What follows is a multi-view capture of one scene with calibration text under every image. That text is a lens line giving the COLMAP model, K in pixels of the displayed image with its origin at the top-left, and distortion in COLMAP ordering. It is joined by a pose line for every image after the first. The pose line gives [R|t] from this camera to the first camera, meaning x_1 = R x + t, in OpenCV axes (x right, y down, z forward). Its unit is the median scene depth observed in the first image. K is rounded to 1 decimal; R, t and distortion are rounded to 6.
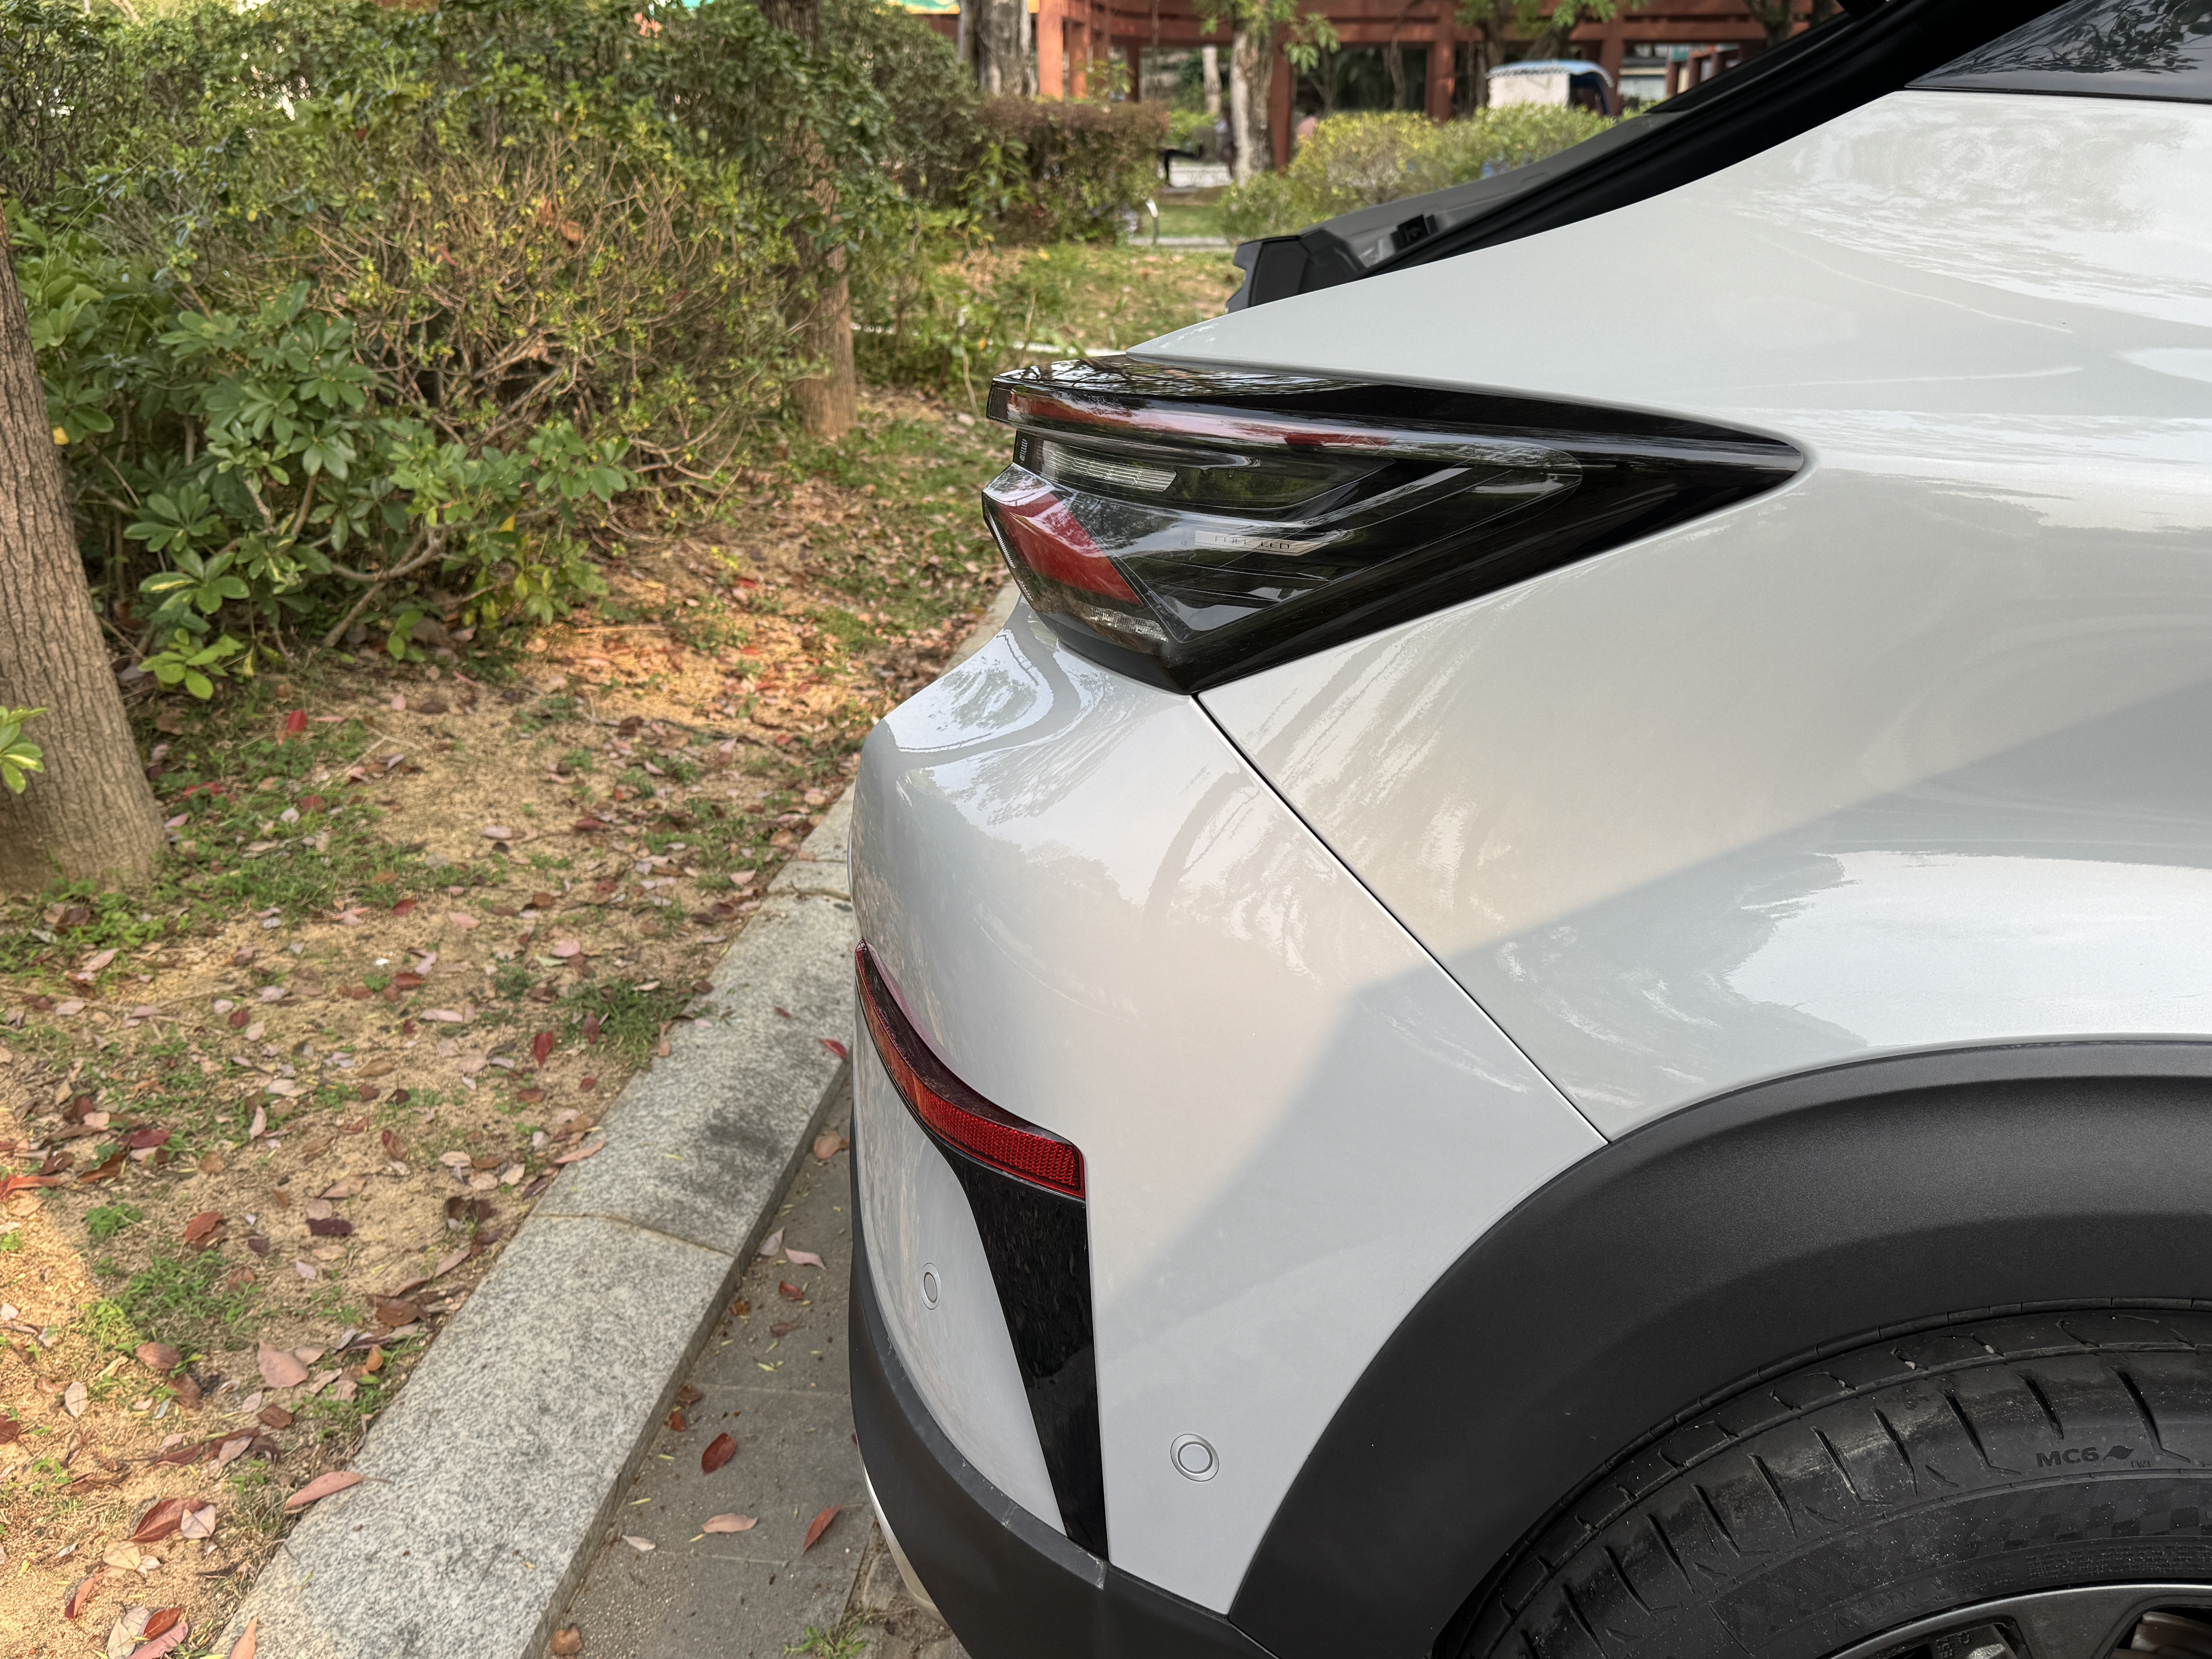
lens RADIAL K [[1888.0, 0, 1113.3], [0, 1888.0, 838.6], [0, 0, 1]] dist [0.084928, -0.124320]
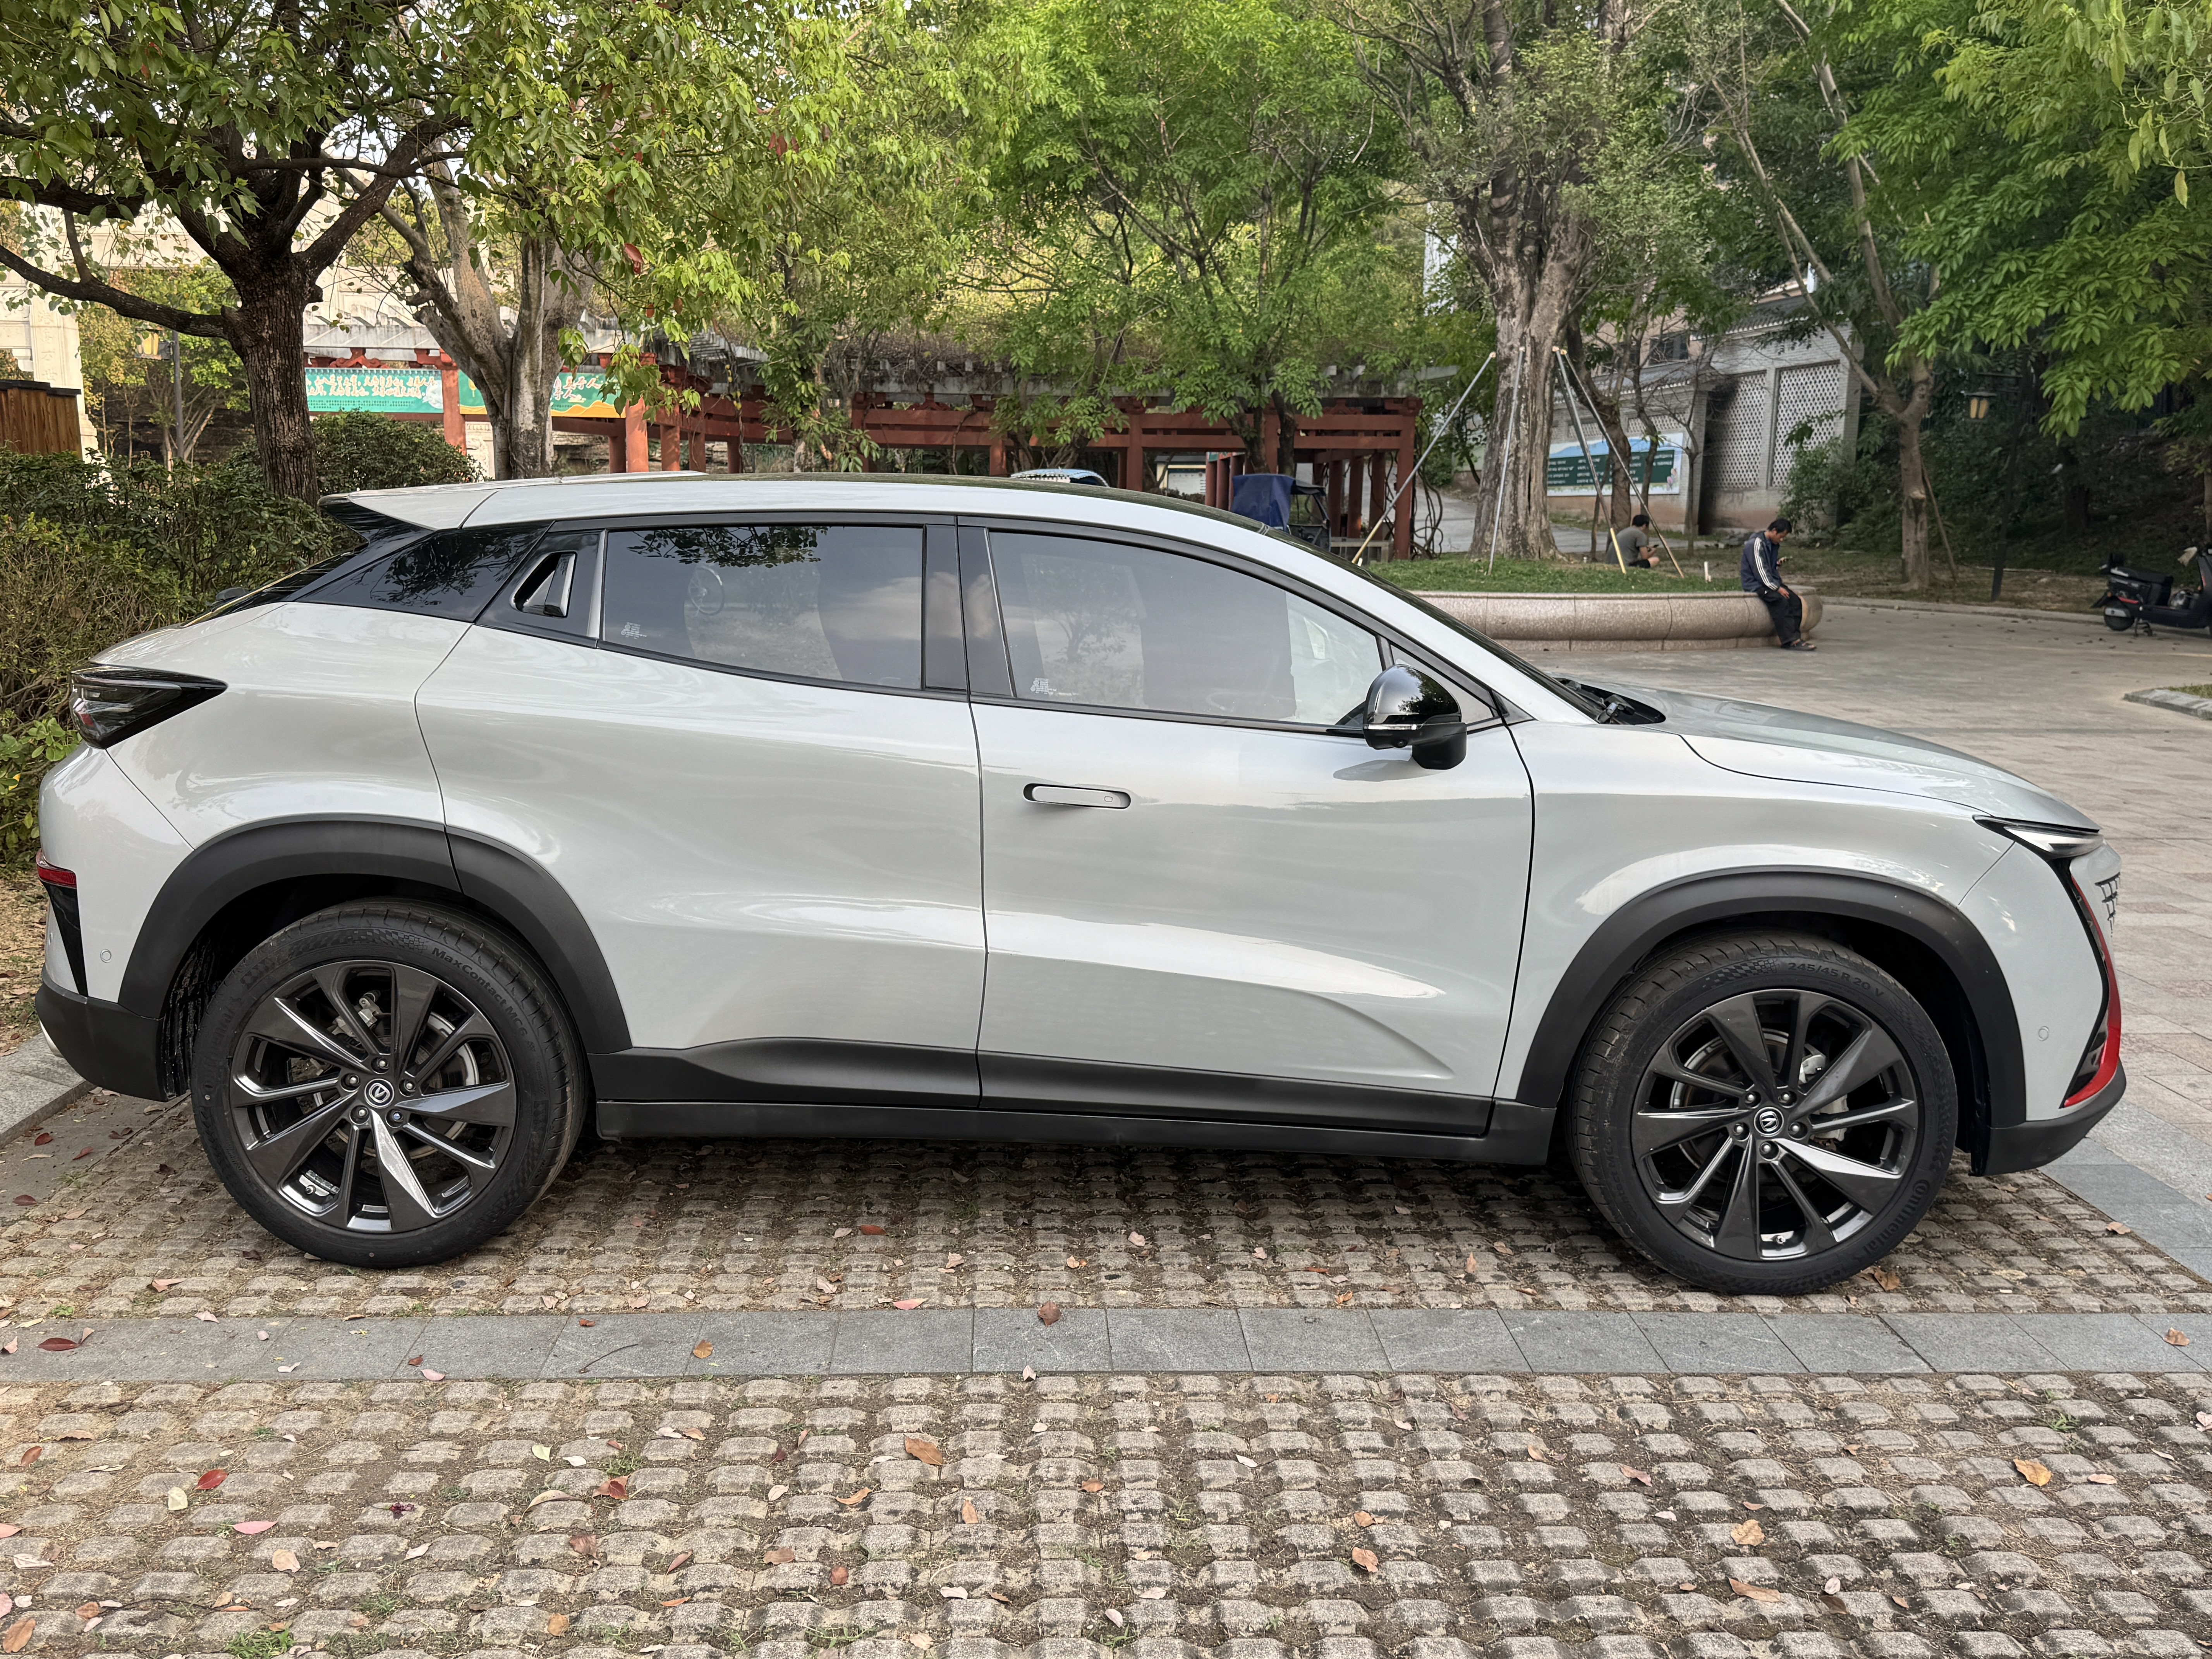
lens RADIAL K [[1888.0, 0, 1108.2], [0, 1888.0, 872.7], [0, 0, 1]] dist [0.084928, -0.124320]
pose [[0.987882, -0.016519, 0.154327, 1.319751], [0.041112, 0.986654, -0.157553, 0.789045], [-0.149665, 0.161988, 0.975377, -2.770599]]
